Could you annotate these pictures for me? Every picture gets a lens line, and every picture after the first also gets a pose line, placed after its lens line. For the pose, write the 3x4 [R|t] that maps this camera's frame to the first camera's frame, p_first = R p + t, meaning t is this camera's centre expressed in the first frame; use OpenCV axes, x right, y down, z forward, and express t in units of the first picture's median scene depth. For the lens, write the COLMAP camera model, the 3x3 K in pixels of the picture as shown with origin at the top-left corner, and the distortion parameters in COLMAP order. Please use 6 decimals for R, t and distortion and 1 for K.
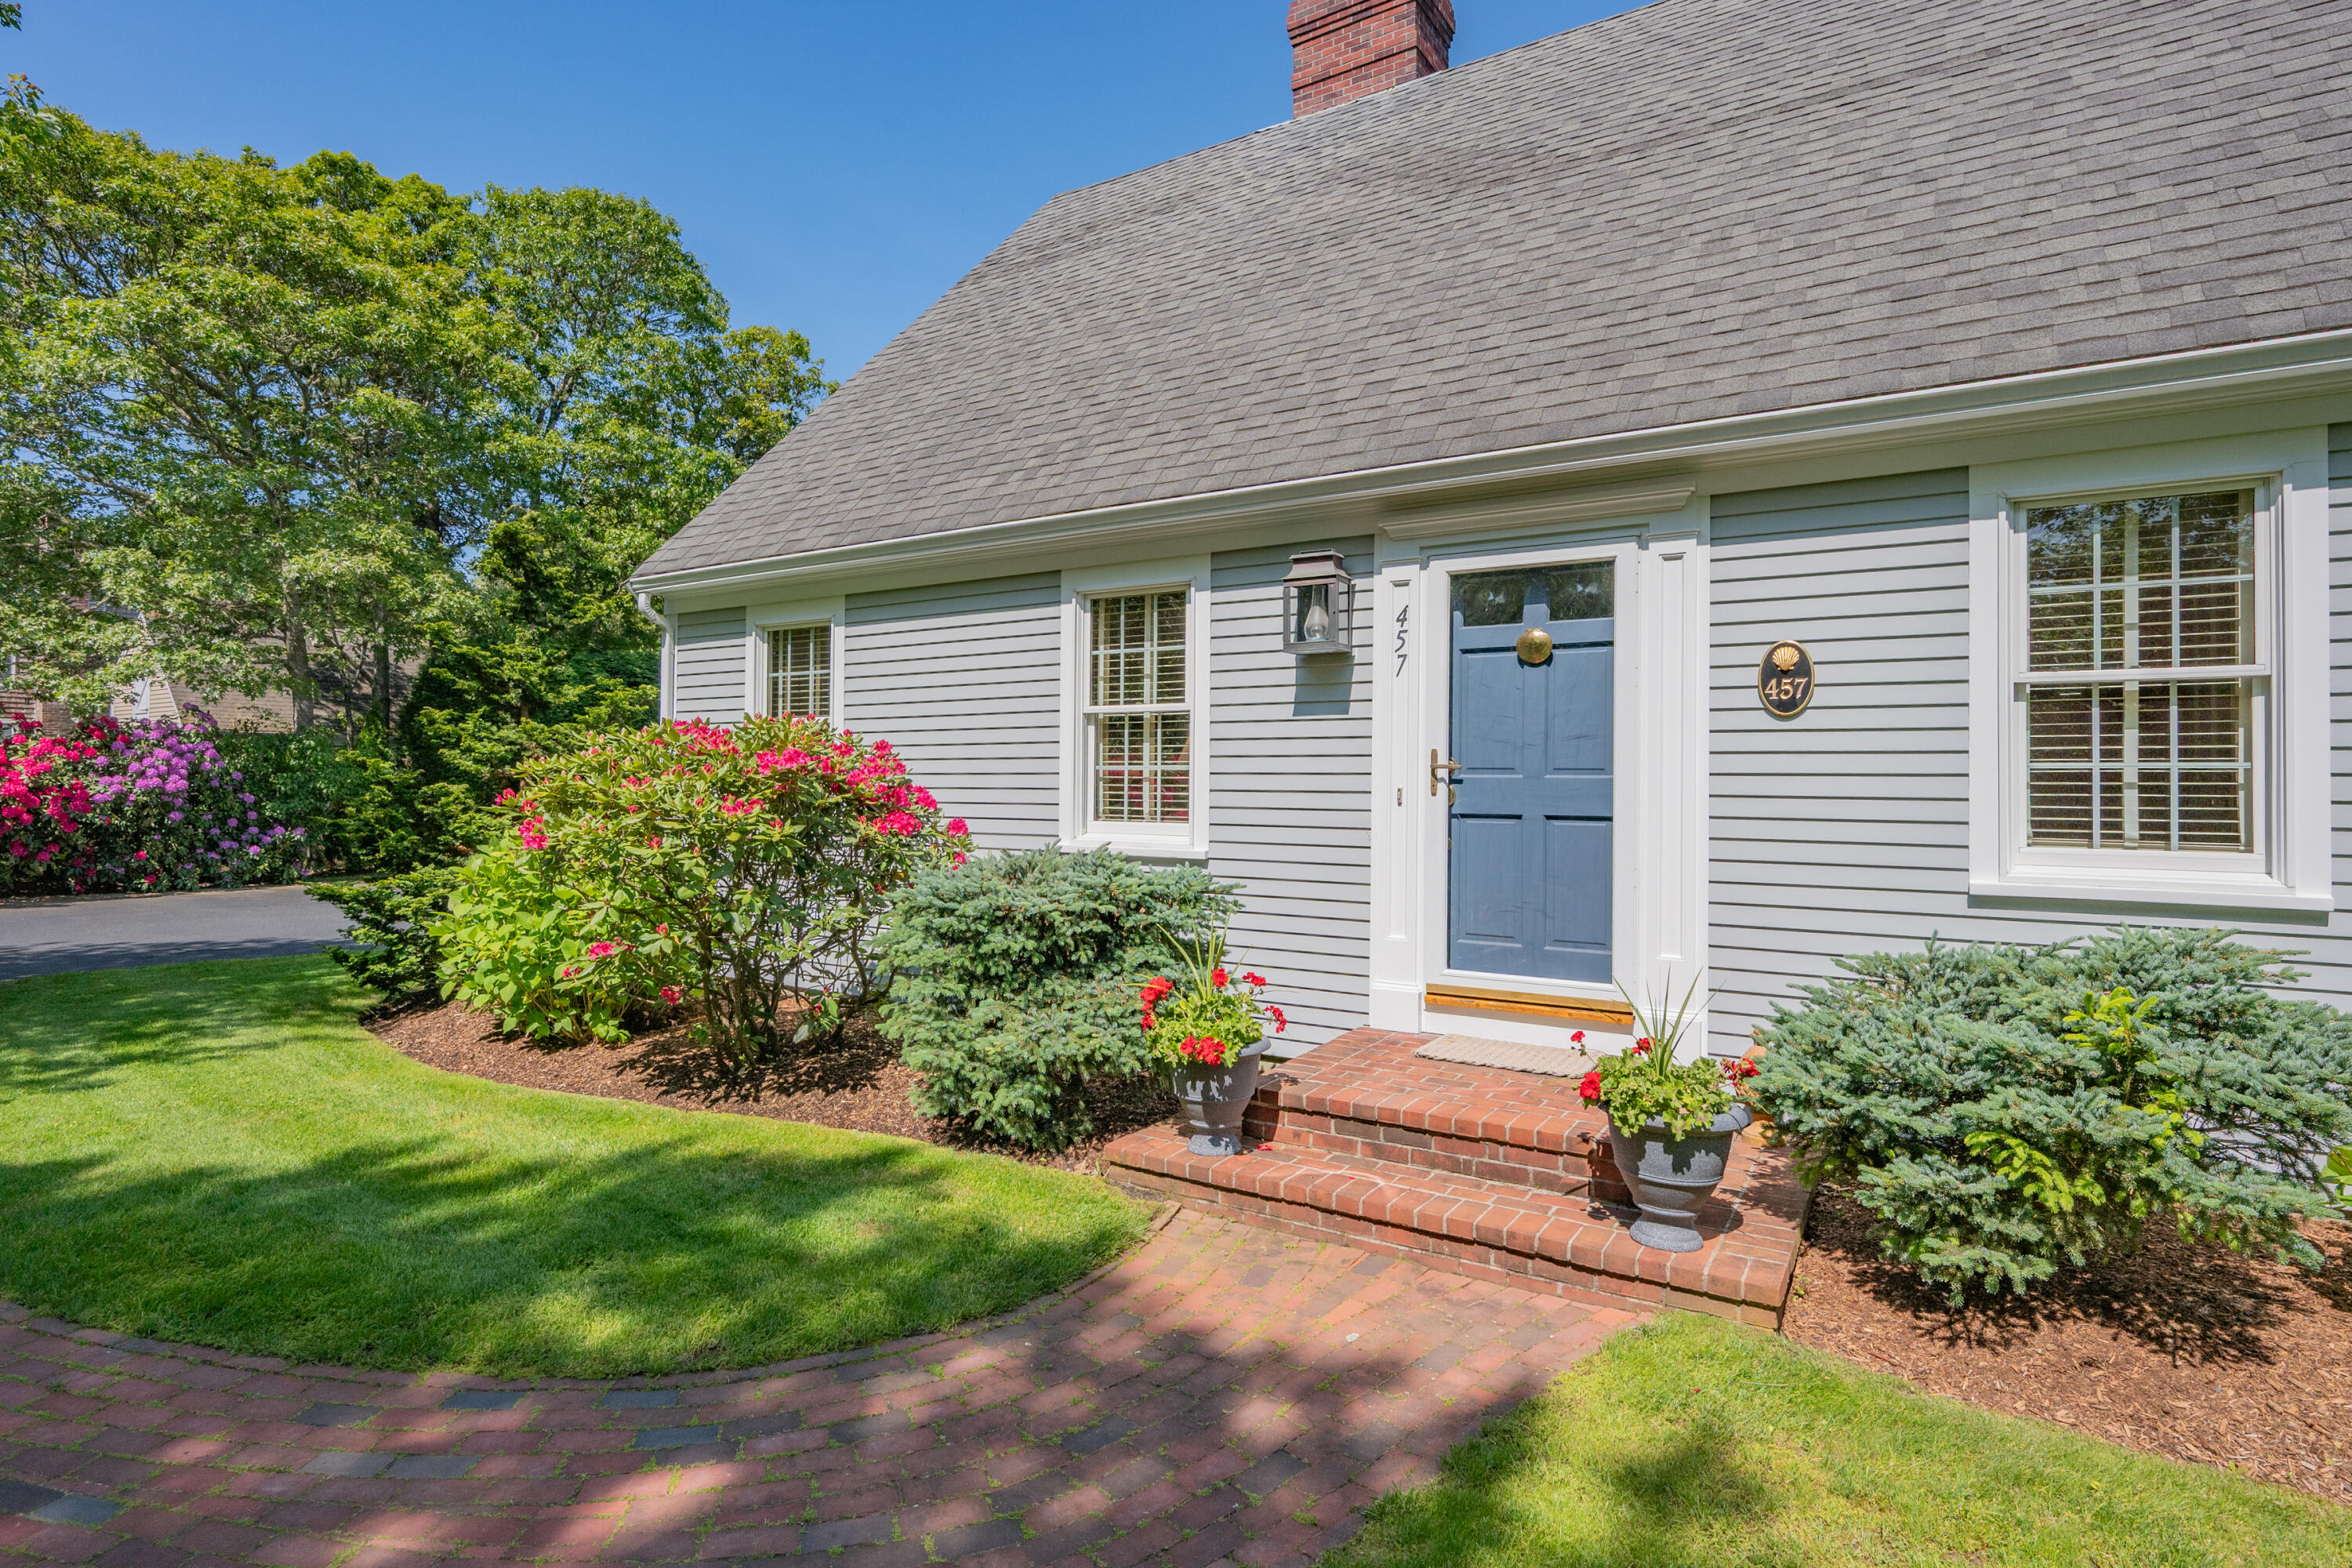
lens RADIAL K [[1131.5, 0, 1176.0], [0, 1131.5, 784.0], [0, 0, 1]] dist [-0.001438, -0.000216]
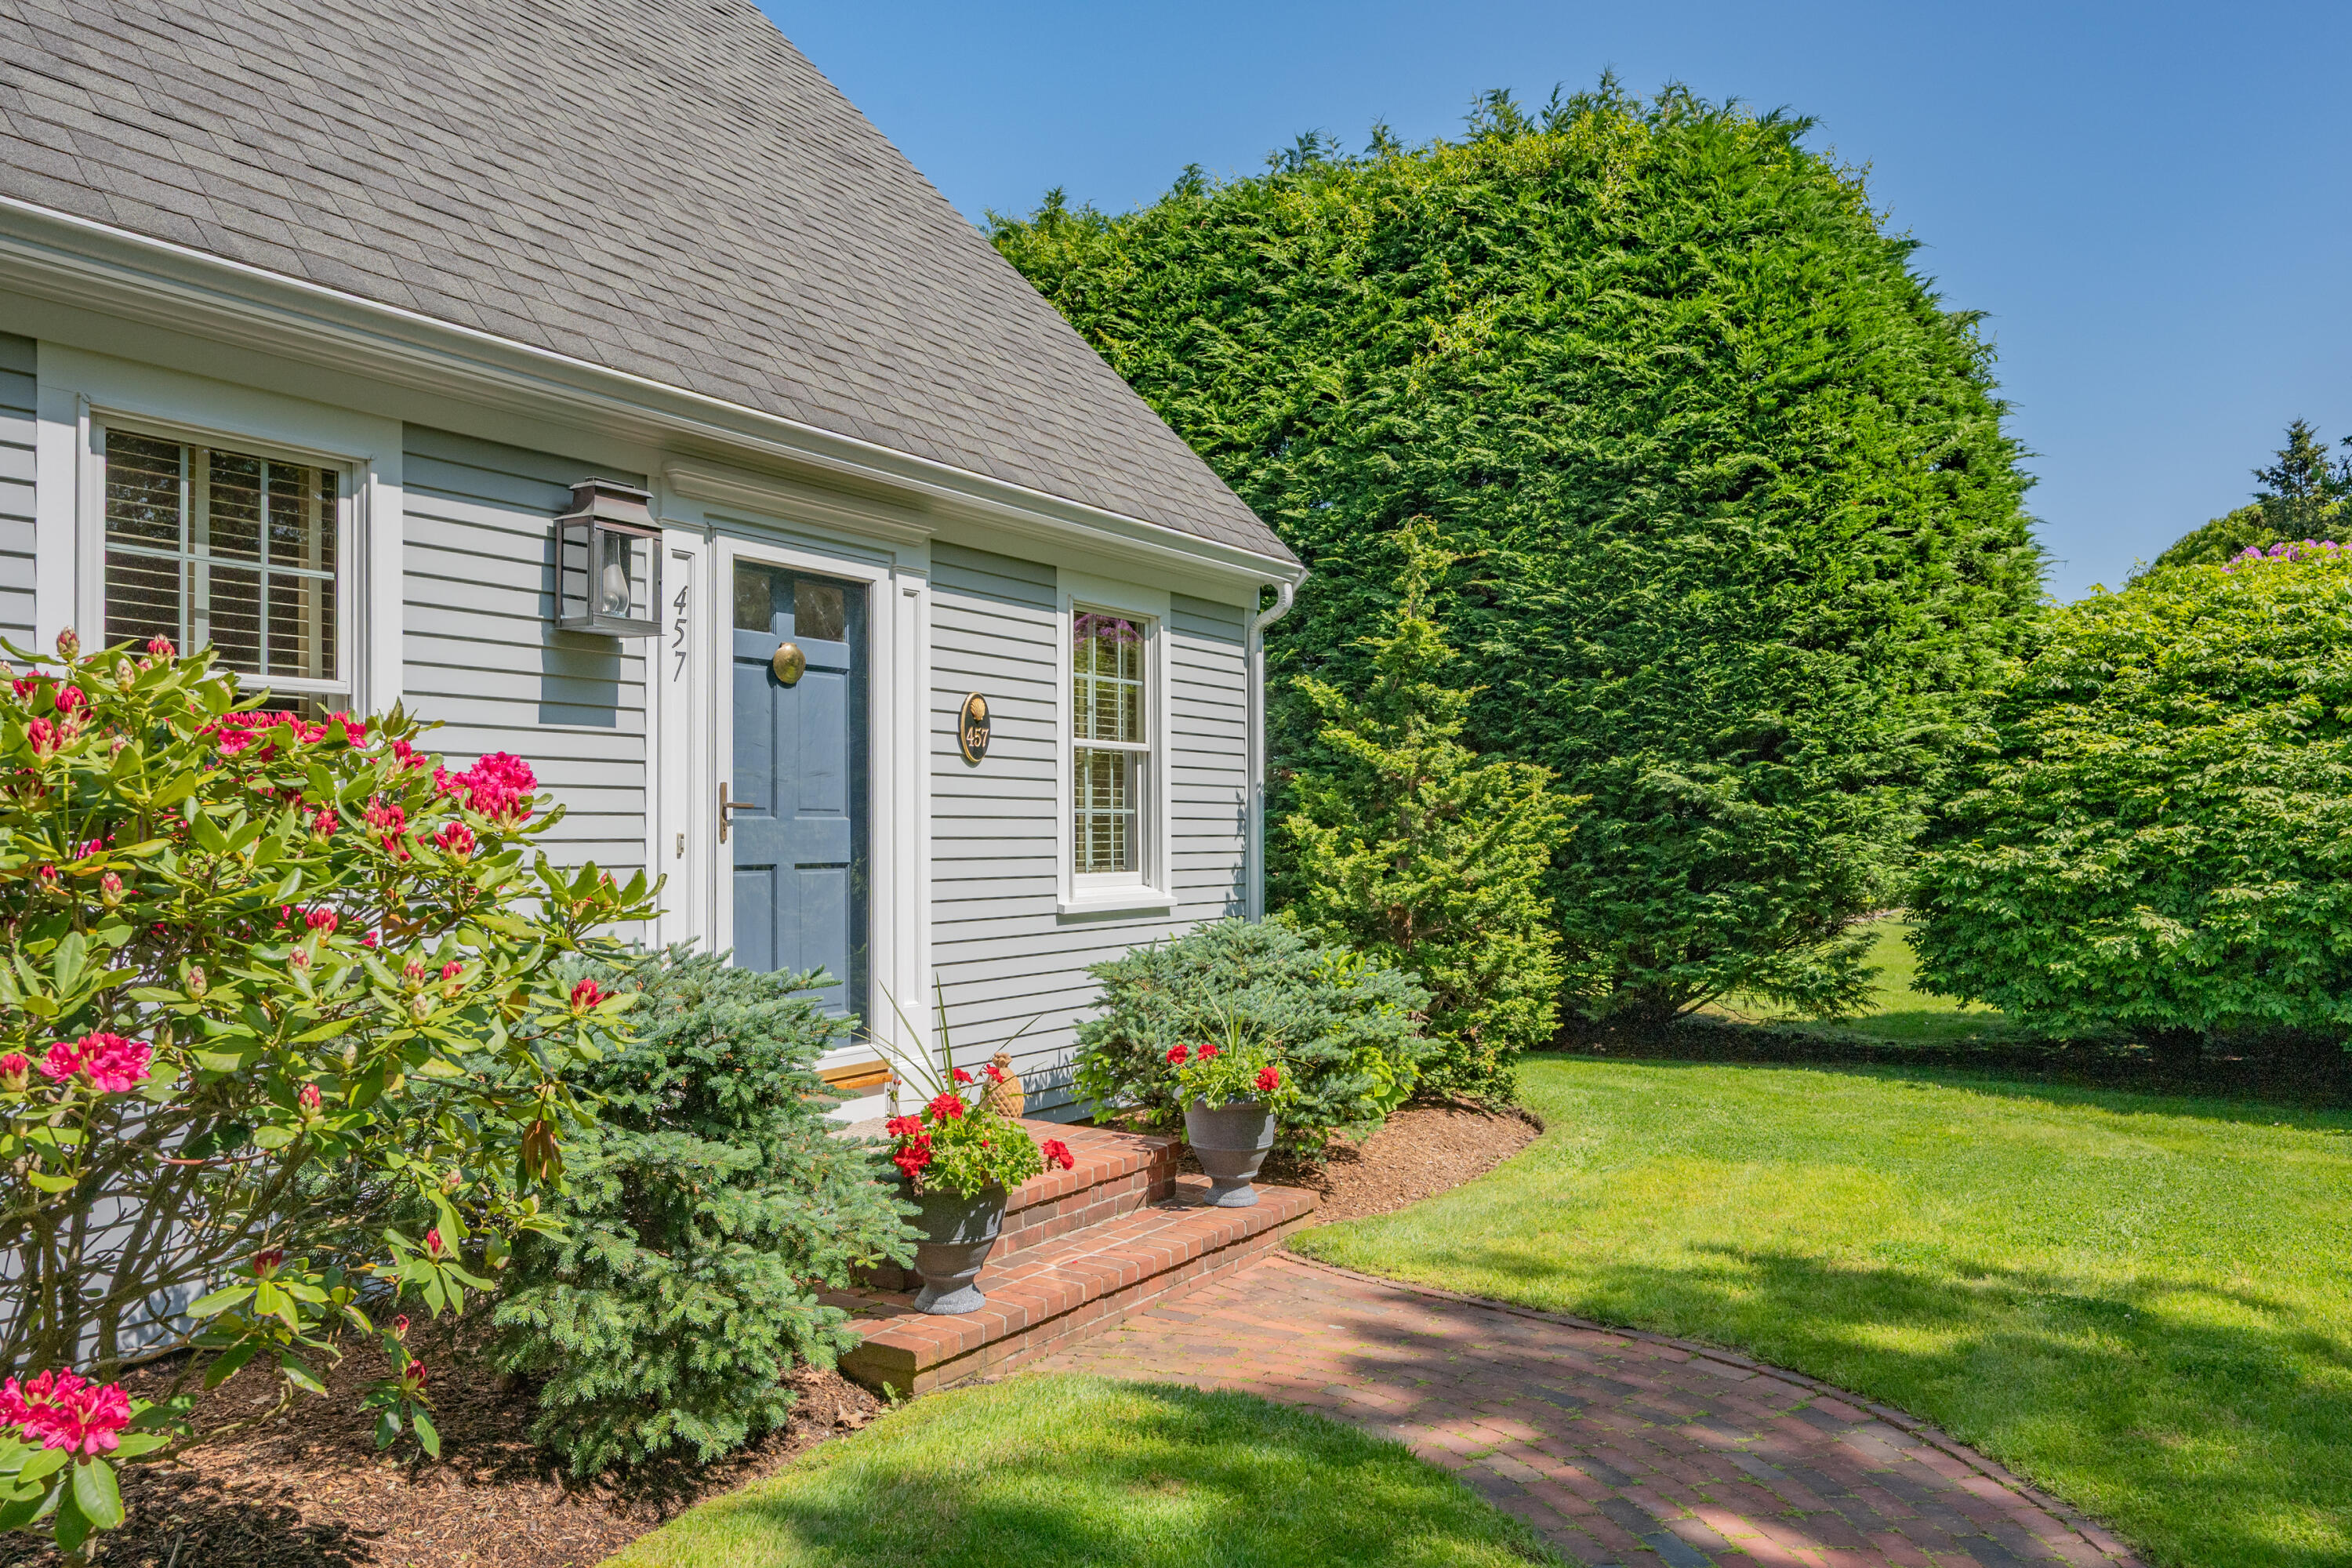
lens RADIAL K [[1719.1, 0, 1170.4], [0, 1719.1, 807.1], [0, 0, 1]] dist [0.000432, -0.002059]
pose [[0.006524, -0.005599, 0.999963, -0.819847], [-0.018130, 0.999819, 0.005717, -0.022989], [-0.999814, -0.018167, 0.006421, 0.602006]]
